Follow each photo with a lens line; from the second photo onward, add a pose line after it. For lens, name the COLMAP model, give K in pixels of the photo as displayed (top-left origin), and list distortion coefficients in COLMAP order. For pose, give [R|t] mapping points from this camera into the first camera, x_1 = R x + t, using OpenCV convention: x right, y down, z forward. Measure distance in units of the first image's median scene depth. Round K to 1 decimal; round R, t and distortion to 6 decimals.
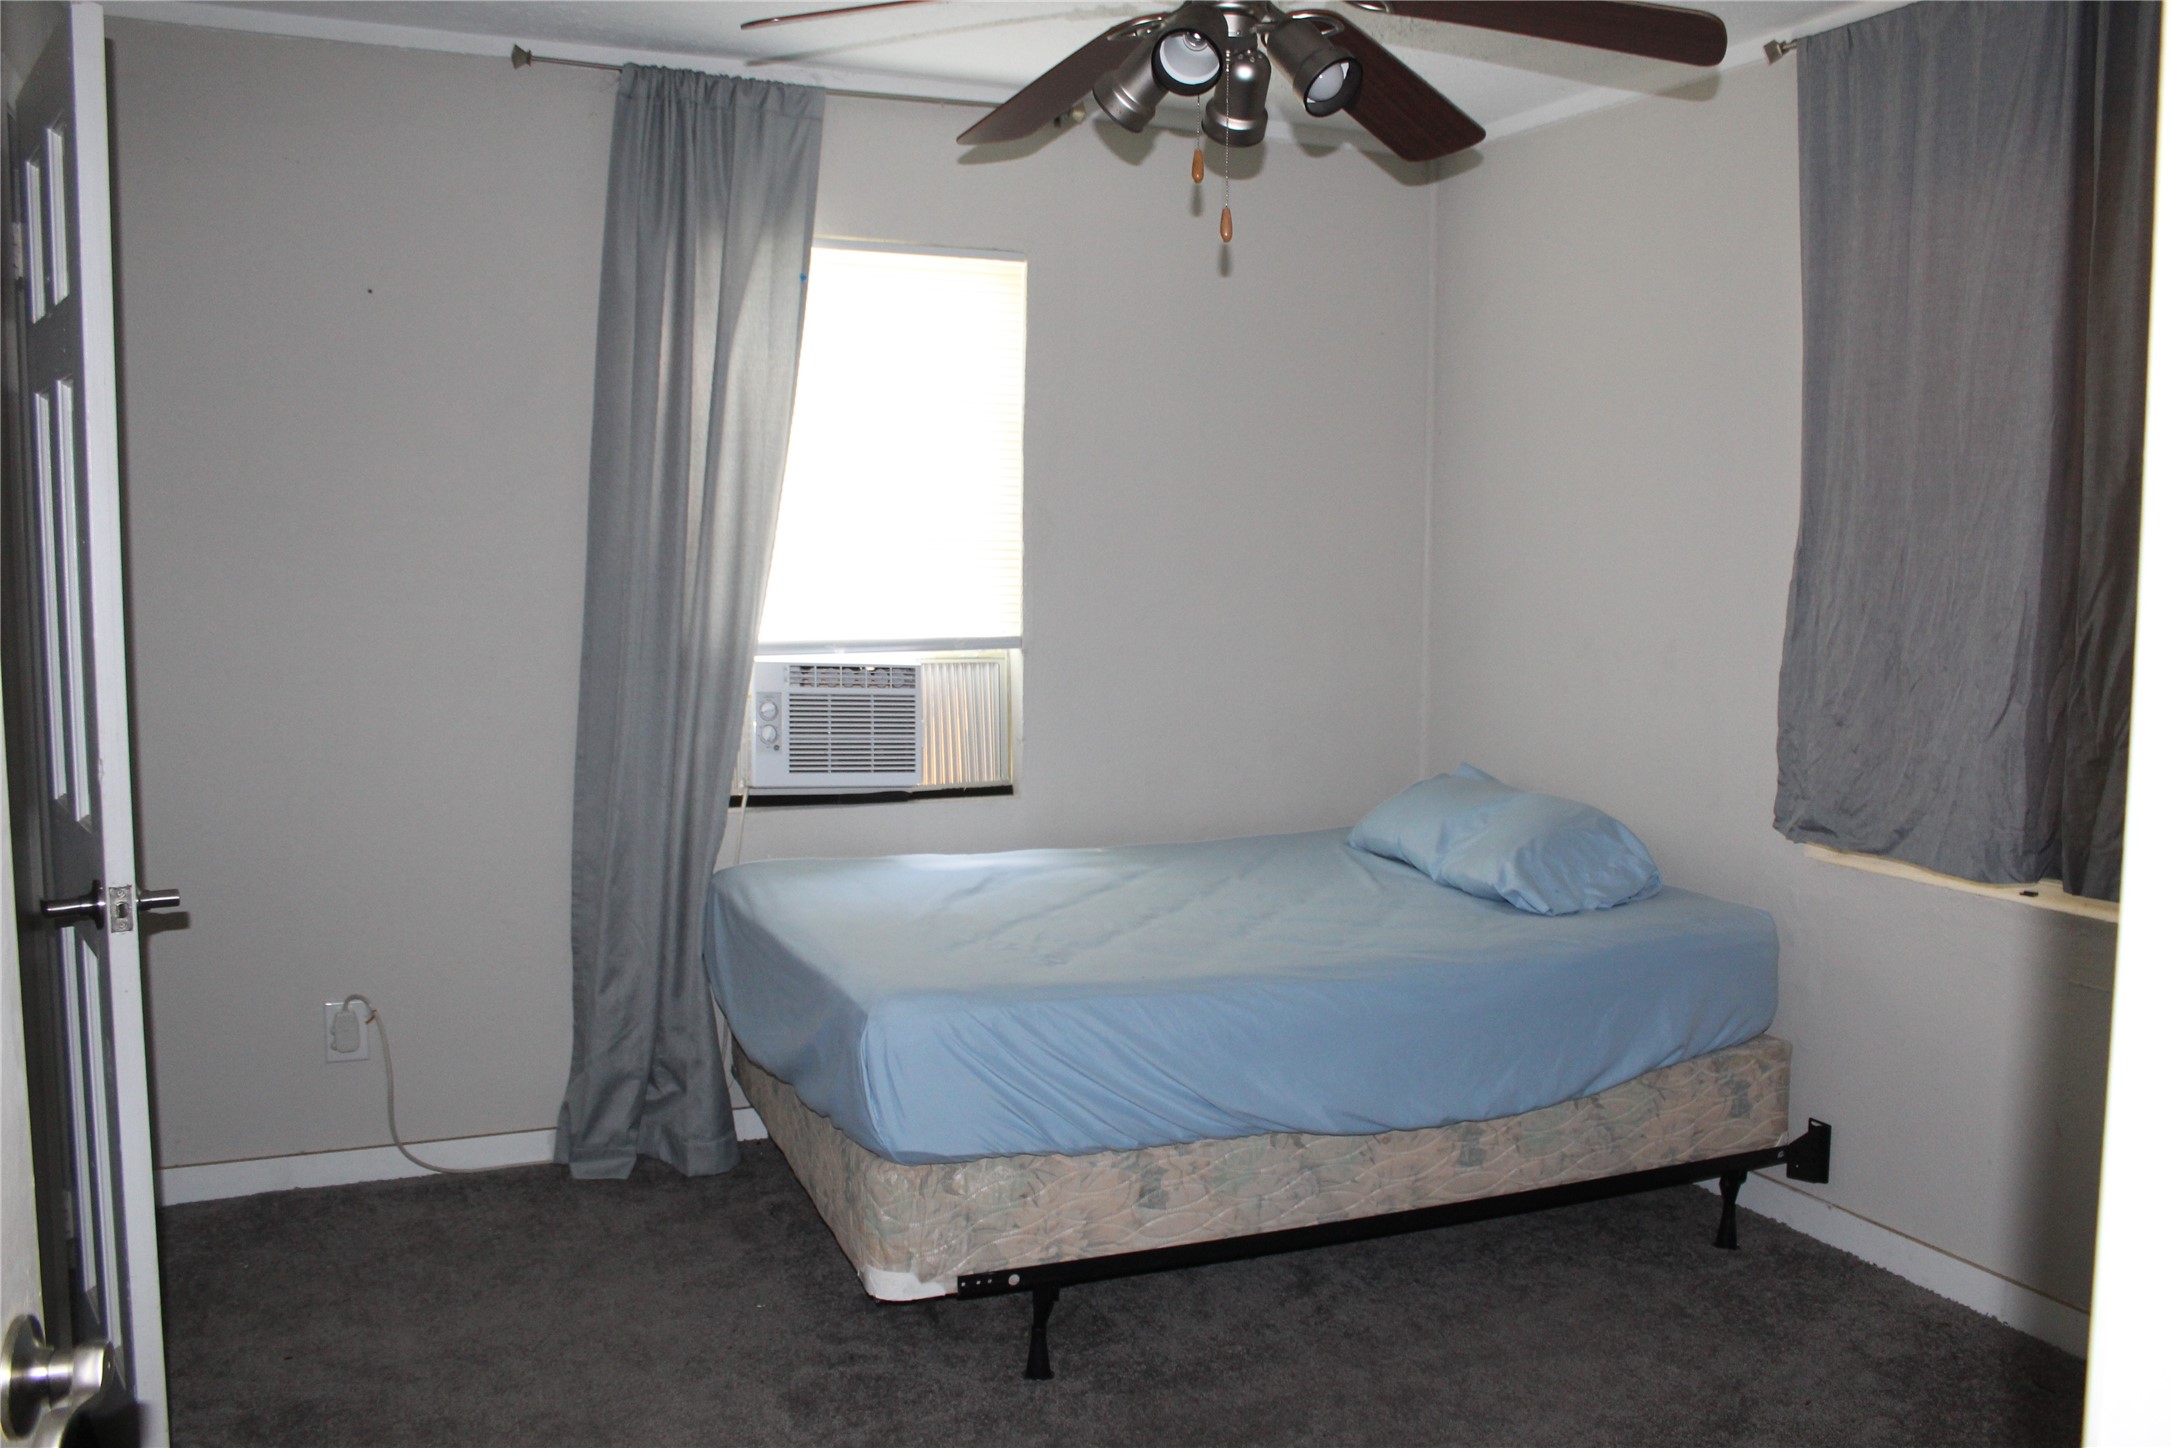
lens RADIAL K [[1795.8, 0, 1094.0], [0, 1795.8, 694.0], [0, 0, 1]] dist [-0.164228, 0.131481]
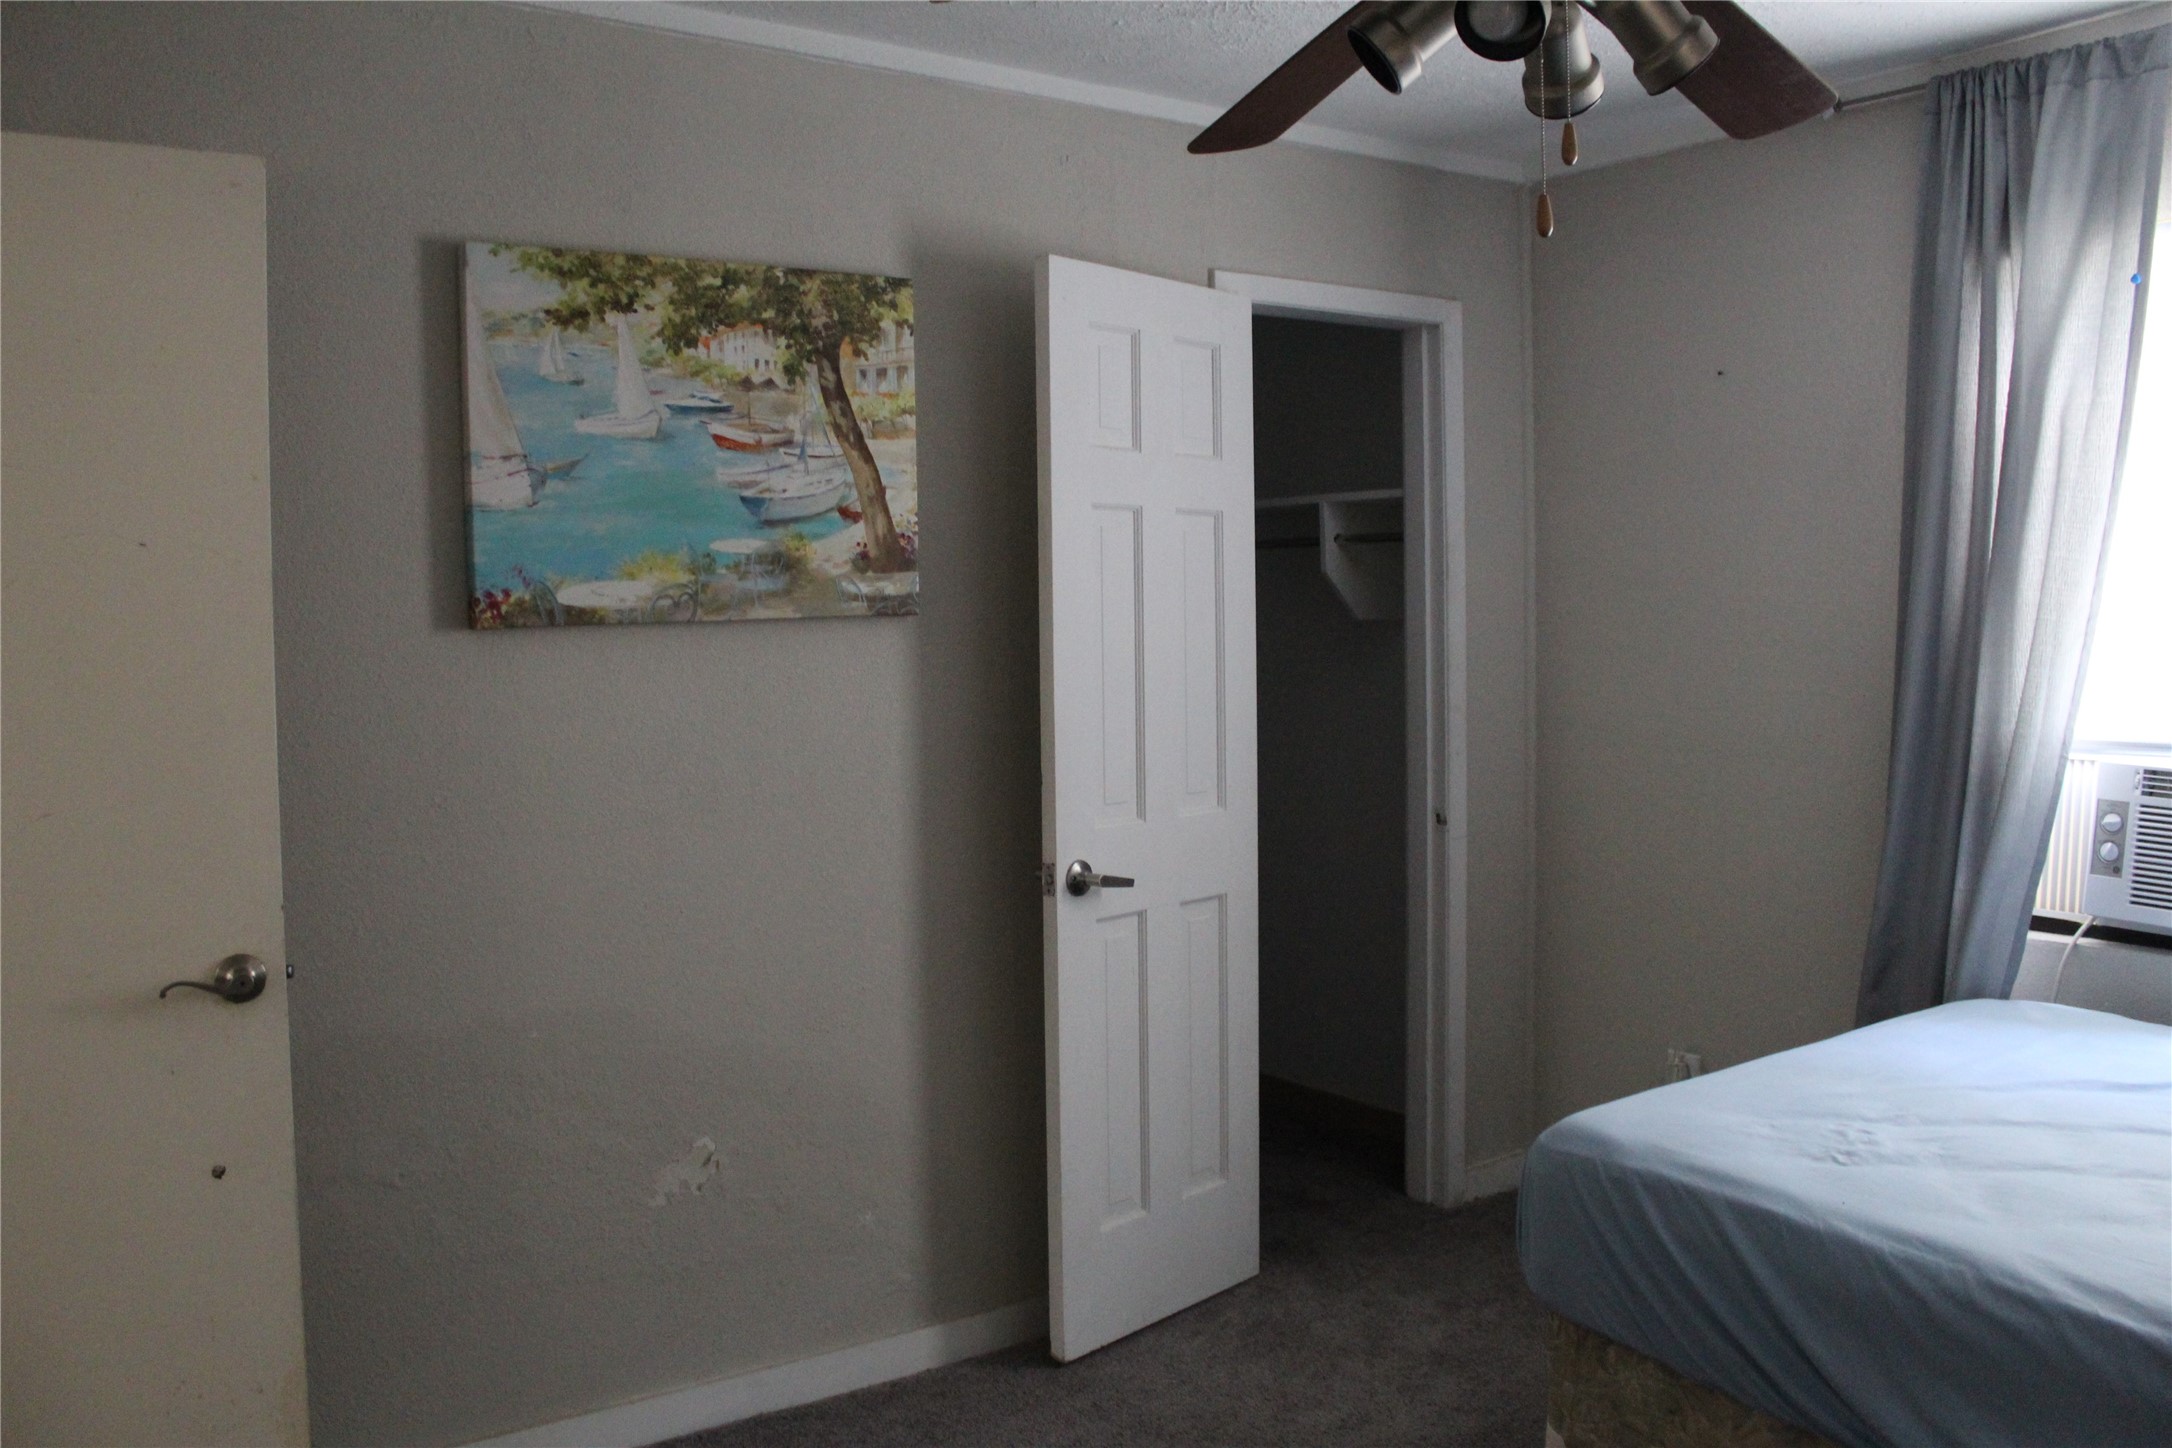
lens RADIAL K [[1795.8, 0, 1094.0], [0, 1795.8, 694.0], [0, 0, 1]] dist [-0.164228, 0.131481]
pose [[0.219644, 0.040884, -0.974723, 0.474928], [-0.064004, 0.997573, 0.027420, -0.040855], [0.973478, 0.056364, 0.221727, 0.376493]]
